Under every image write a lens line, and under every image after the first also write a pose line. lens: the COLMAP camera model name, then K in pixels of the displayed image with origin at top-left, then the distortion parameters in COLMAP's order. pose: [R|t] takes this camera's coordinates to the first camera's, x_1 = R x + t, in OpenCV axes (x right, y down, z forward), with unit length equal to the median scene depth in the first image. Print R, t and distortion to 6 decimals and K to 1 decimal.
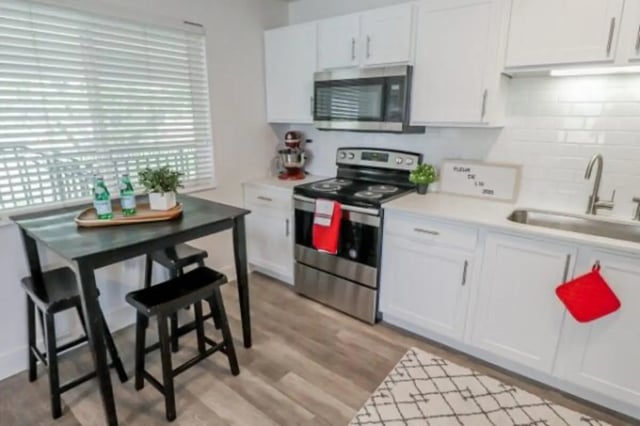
lens RADIAL K [[354.1, 0, 319.9], [0, 354.1, 210.1], [0, 0, 1]] dist [-0.005184, -0.002037]
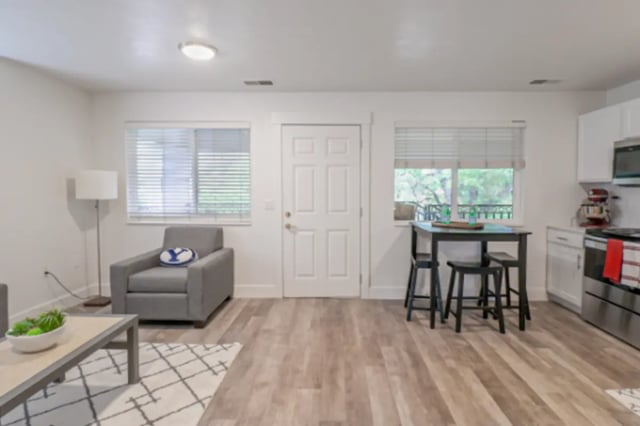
lens RADIAL K [[335.2, 0, 333.7], [0, 335.2, 207.5], [0, 0, 1]] dist [0.007121, -0.000262]
pose [[0.615351, 0.040071, -0.787234, 0.360064], [-0.205192, 0.972419, -0.110893, 0.201369], [0.761078, 0.229772, 0.606602, -0.495516]]
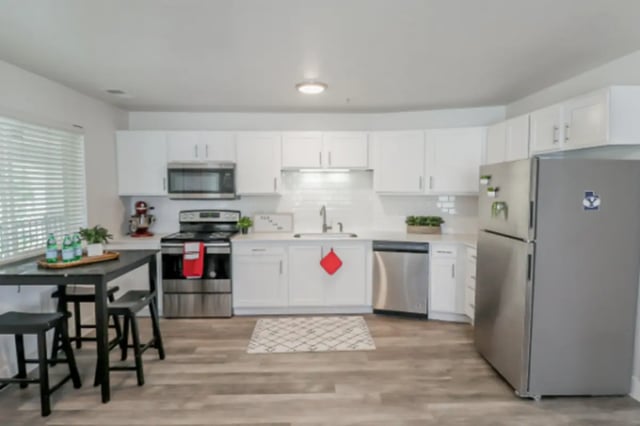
lens RADIAL K [[354.1, 0, 317.6], [0, 354.1, 208.9], [0, 0, 1]] dist [-0.005184, -0.002037]
pose [[0.769287, -0.045251, 0.637299, -0.552160], [0.171221, 0.975603, -0.137410, 0.136981], [-0.615534, 0.214826, 0.758266, -0.562123]]
